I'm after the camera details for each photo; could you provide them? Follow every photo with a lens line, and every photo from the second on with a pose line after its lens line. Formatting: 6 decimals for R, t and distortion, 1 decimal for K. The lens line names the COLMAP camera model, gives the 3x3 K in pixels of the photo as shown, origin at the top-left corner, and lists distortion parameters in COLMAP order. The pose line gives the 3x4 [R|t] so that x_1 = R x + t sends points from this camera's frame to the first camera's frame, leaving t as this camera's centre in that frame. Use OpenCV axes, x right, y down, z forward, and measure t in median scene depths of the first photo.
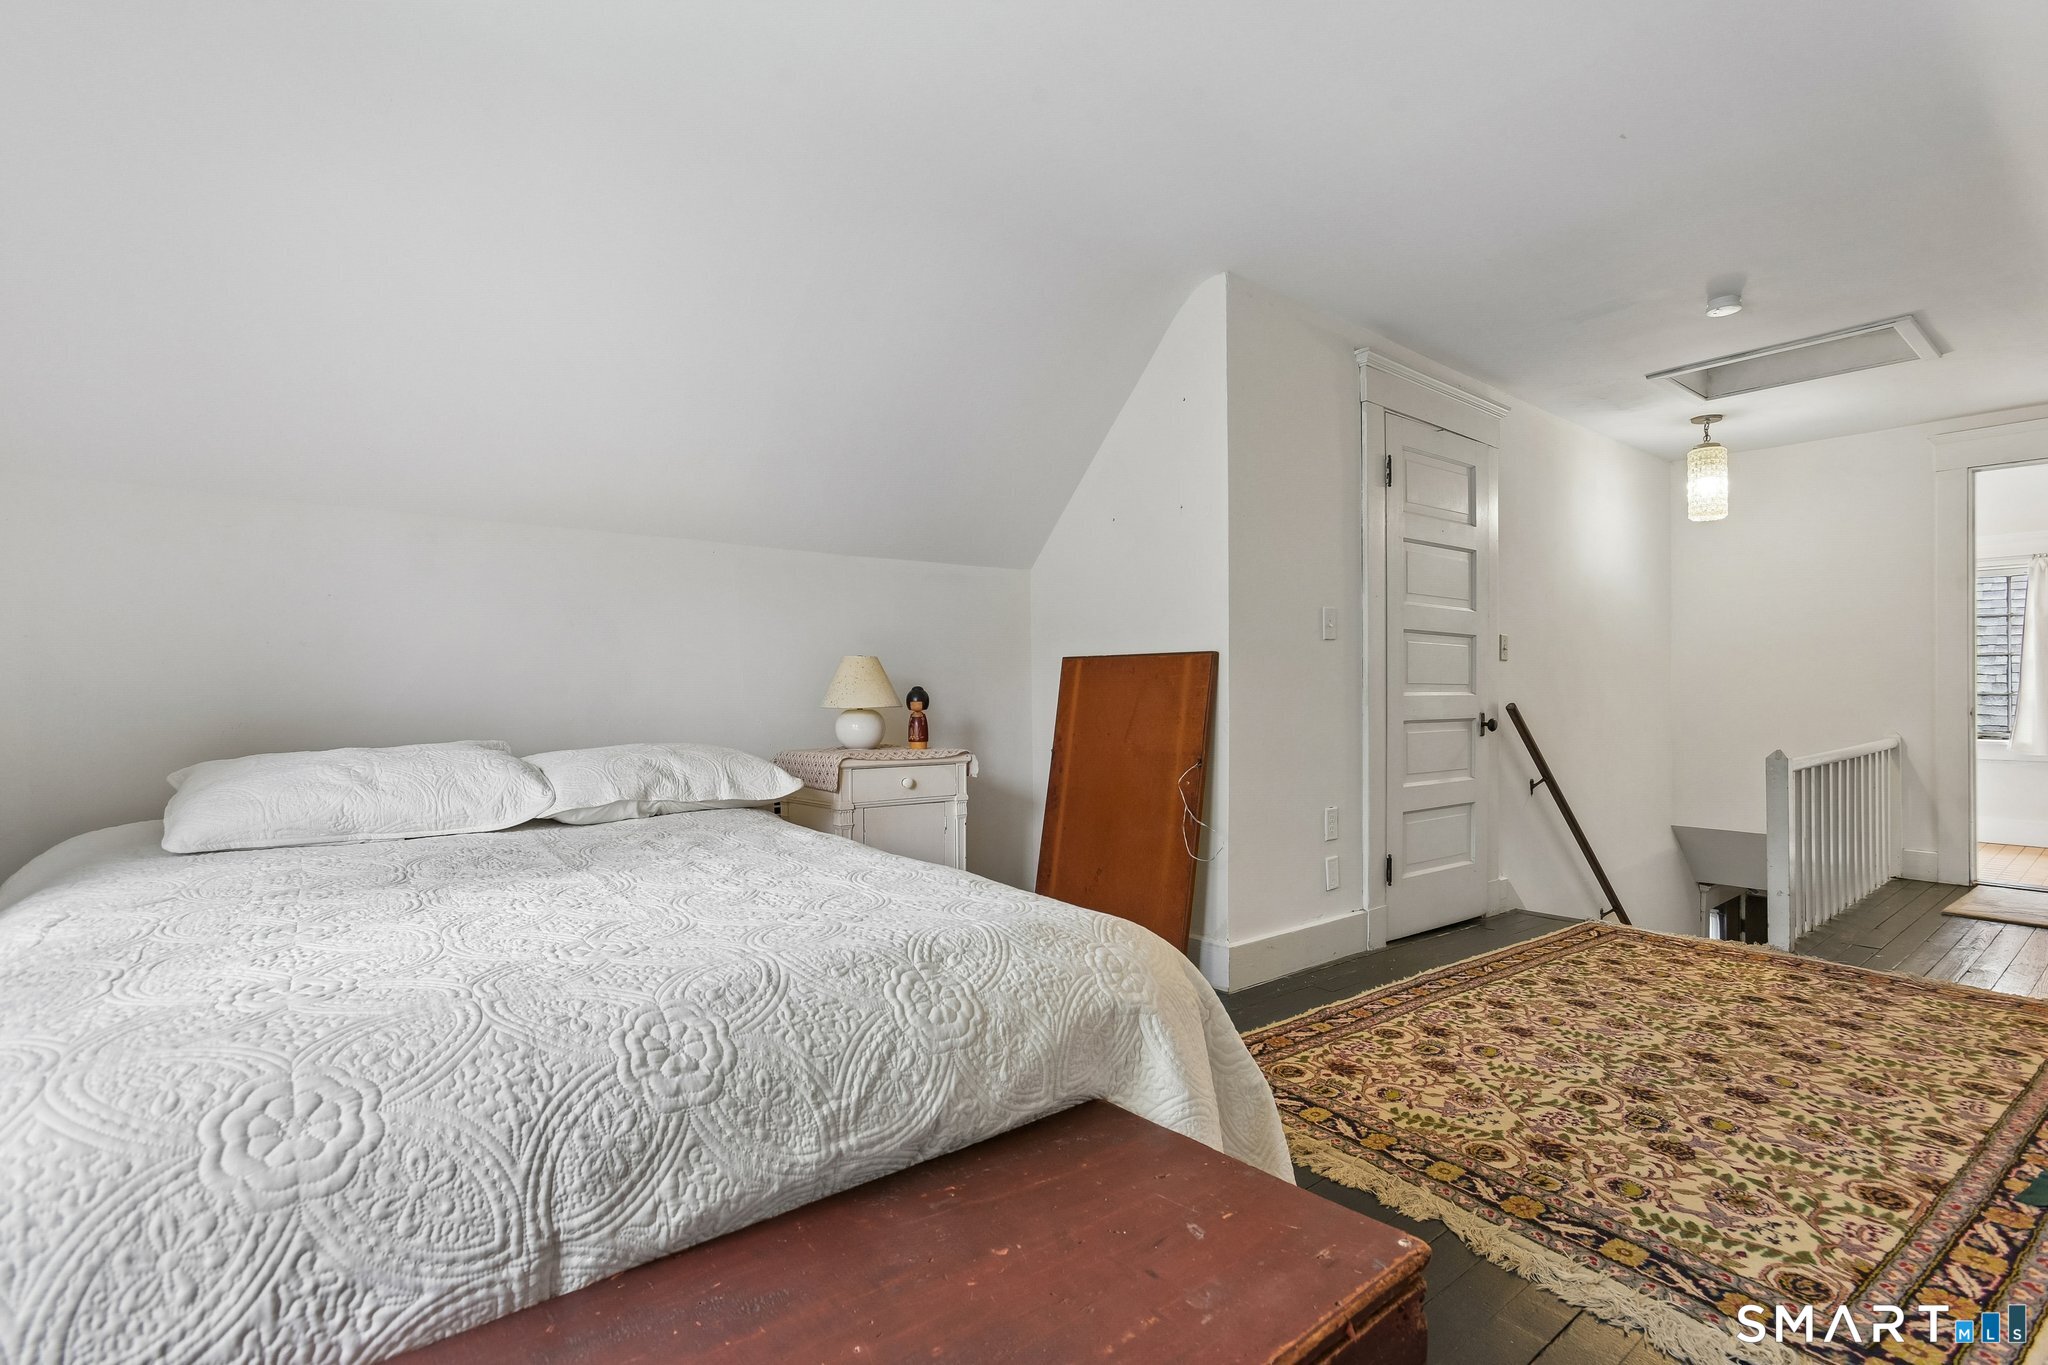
lens RADIAL K [[985.6, 0, 1037.8], [0, 985.6, 689.8], [0, 0, 1]] dist [-0.053643, 0.028577]
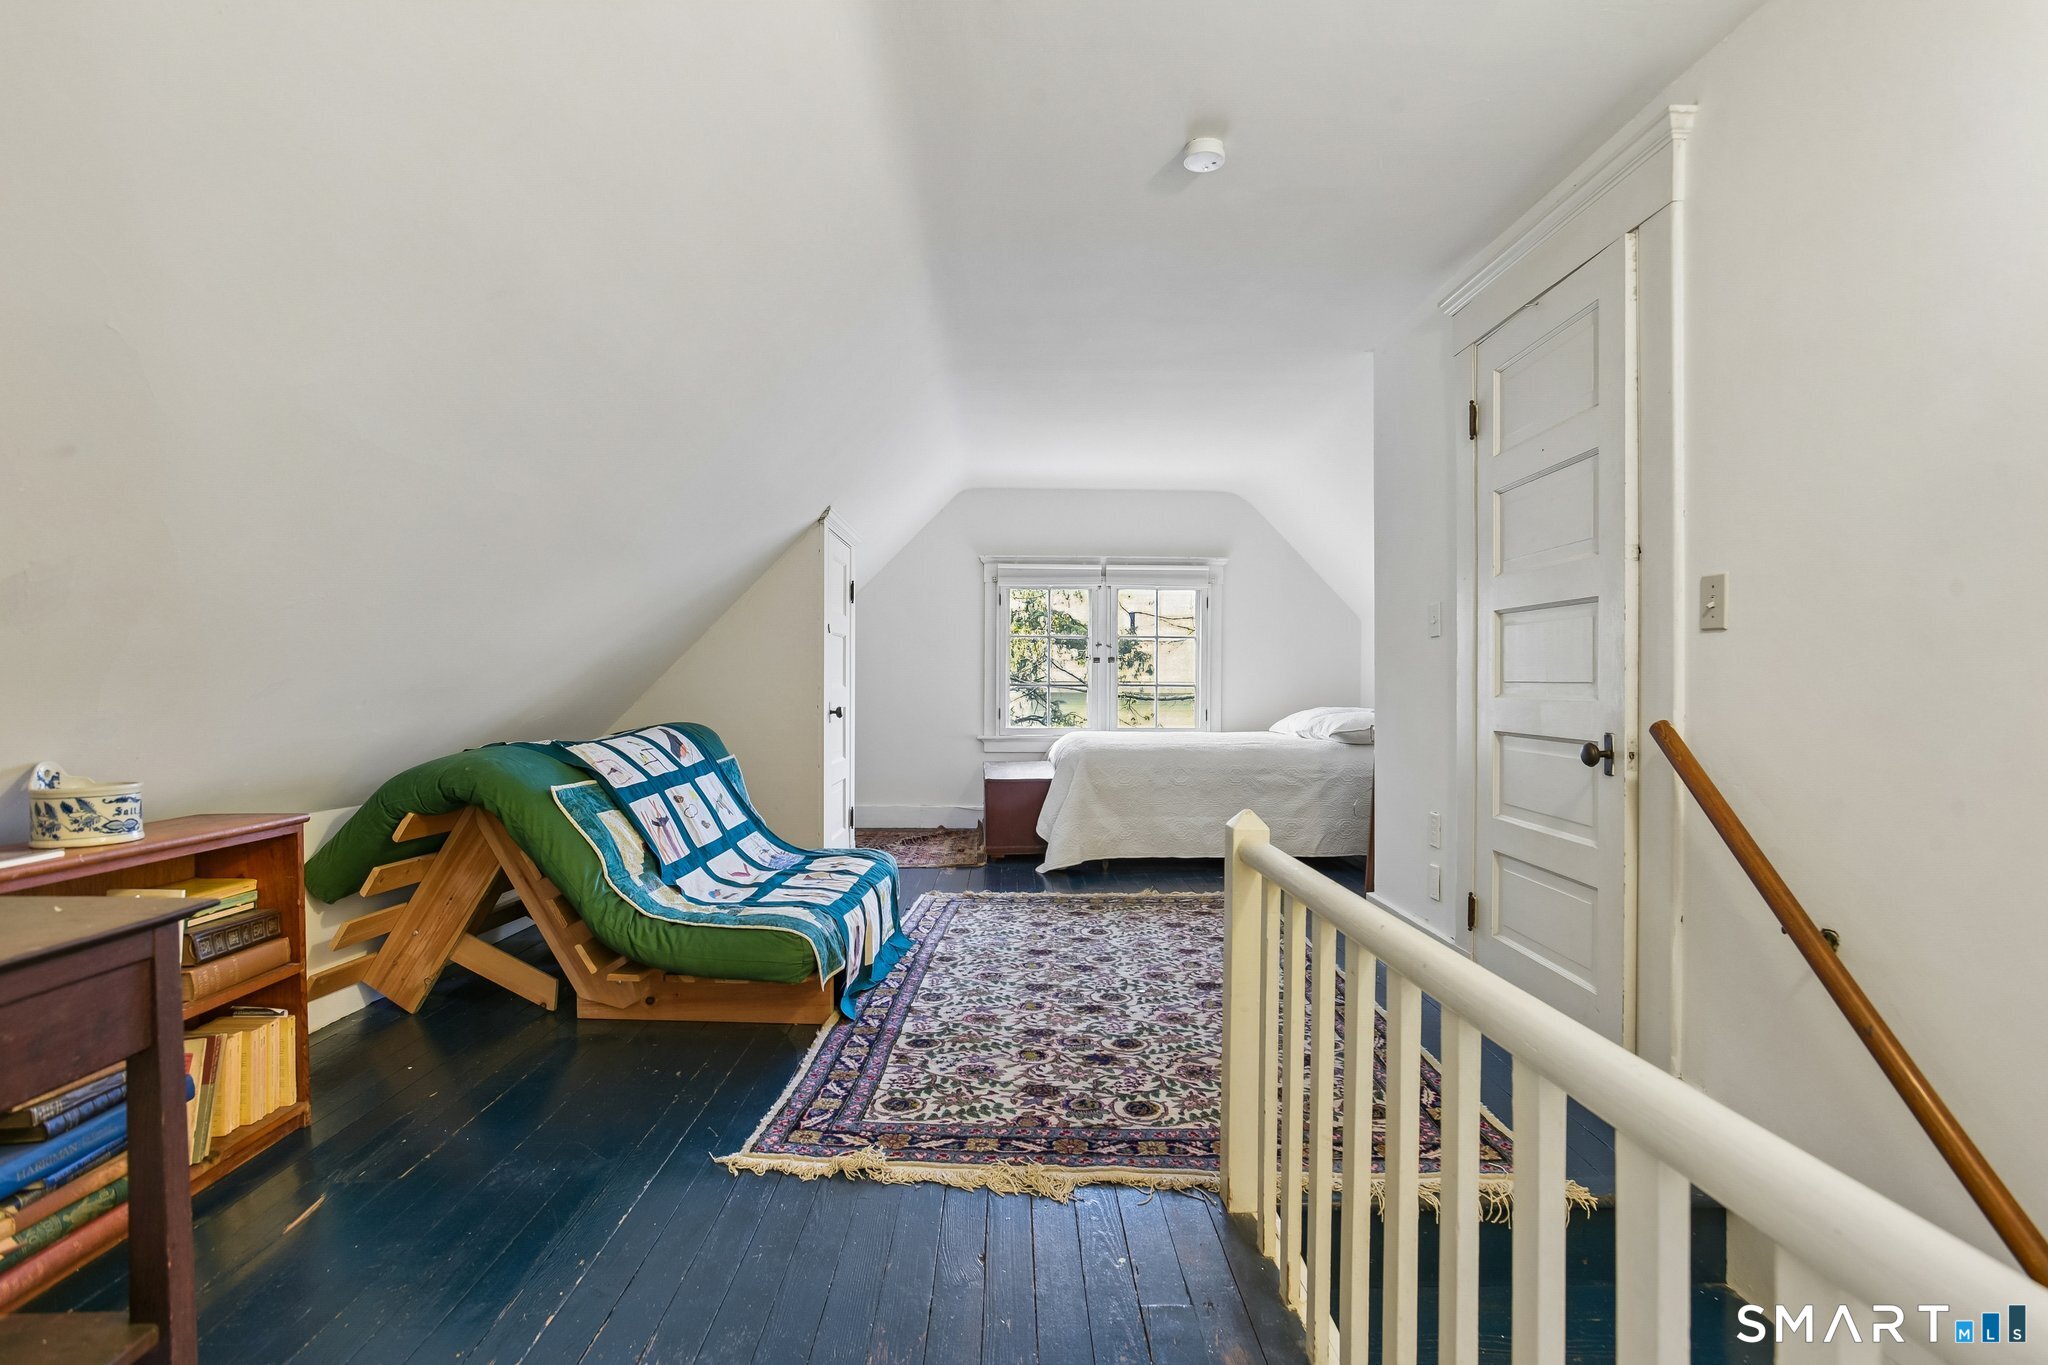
lens RADIAL K [[985.6, 0, 1037.8], [0, 985.6, 689.8], [0, 0, 1]] dist [-0.053643, 0.028577]
pose [[-0.608640, 0.002273, -0.793443, 1.707710], [0.001015, 0.999997, 0.002085, -0.002527], [0.793446, 0.000464, -0.608641, 1.681800]]
